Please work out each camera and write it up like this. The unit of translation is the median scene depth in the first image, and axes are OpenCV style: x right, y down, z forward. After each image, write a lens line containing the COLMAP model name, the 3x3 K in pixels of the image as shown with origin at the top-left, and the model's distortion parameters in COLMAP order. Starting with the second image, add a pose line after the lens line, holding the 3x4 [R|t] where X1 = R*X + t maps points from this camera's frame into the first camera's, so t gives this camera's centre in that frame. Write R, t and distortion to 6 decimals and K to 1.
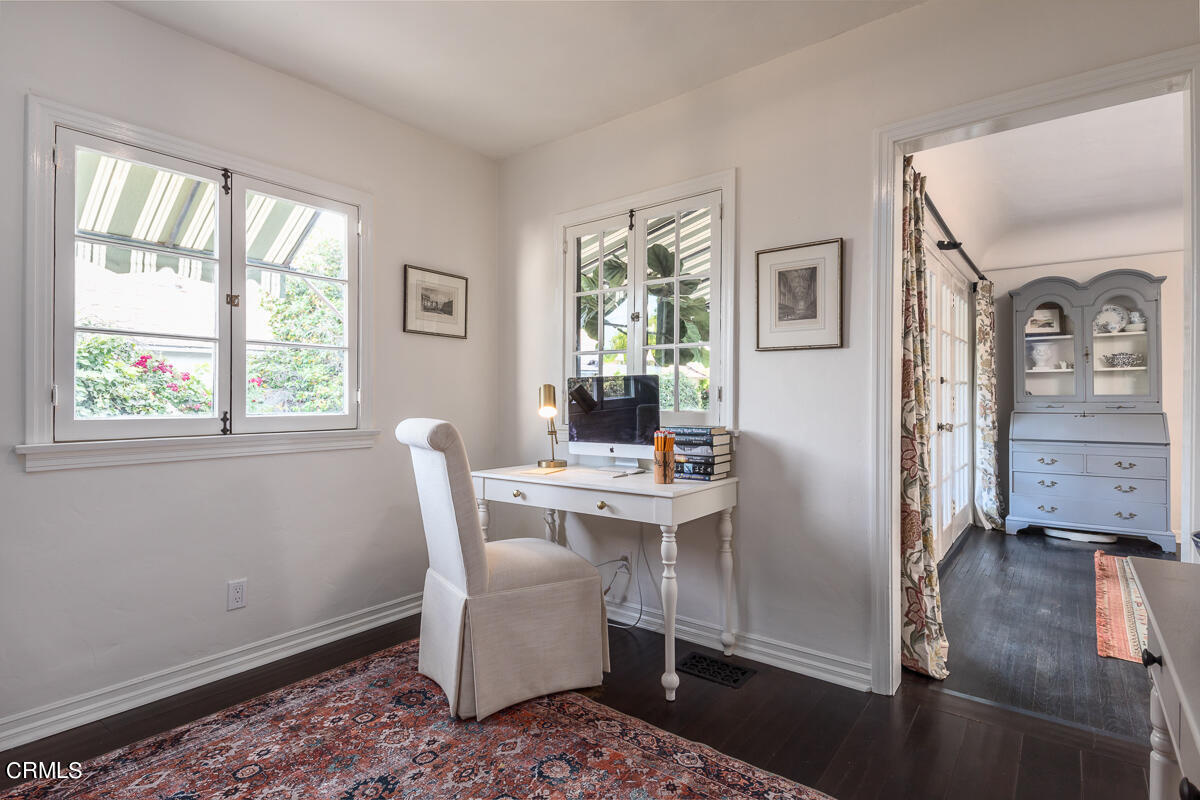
lens RADIAL K [[601.6, 0, 599.1], [0, 601.6, 399.1], [0, 0, 1]] dist [0.000908, -0.000147]
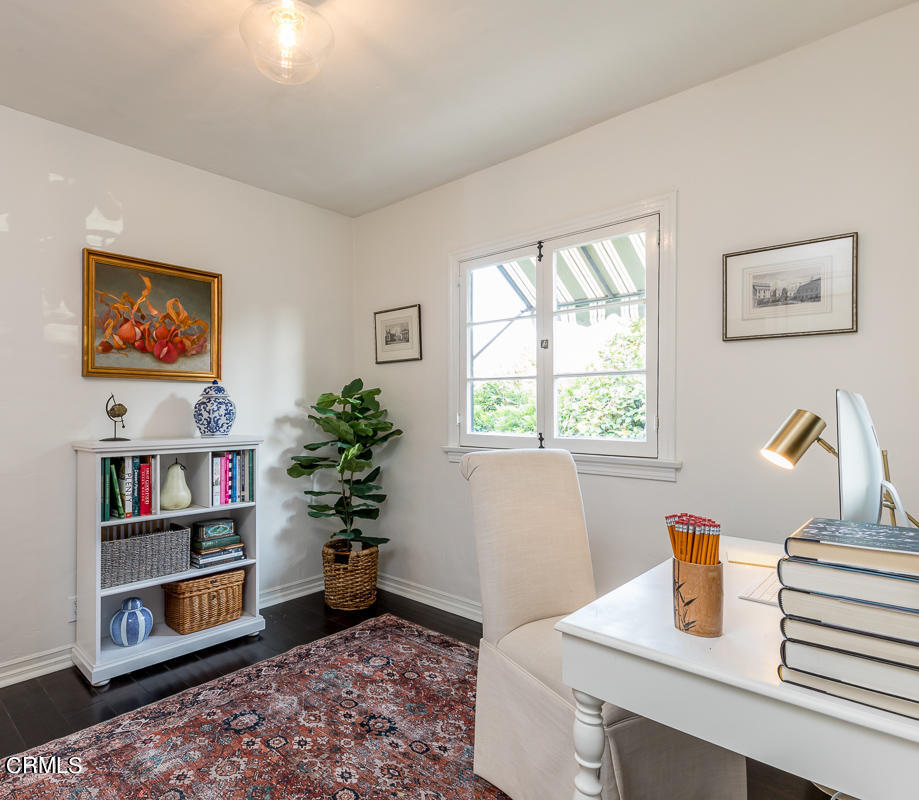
lens RADIAL K [[641.8, 0, 459.2], [0, 641.8, 400.4], [0, 0, 1]] dist [0.002391, -0.000626]
pose [[-0.168402, -0.001583, -0.985717, 0.704179], [0.004794, 0.999986, -0.002425, -0.043467], [0.985707, -0.005134, -0.168392, 1.009053]]
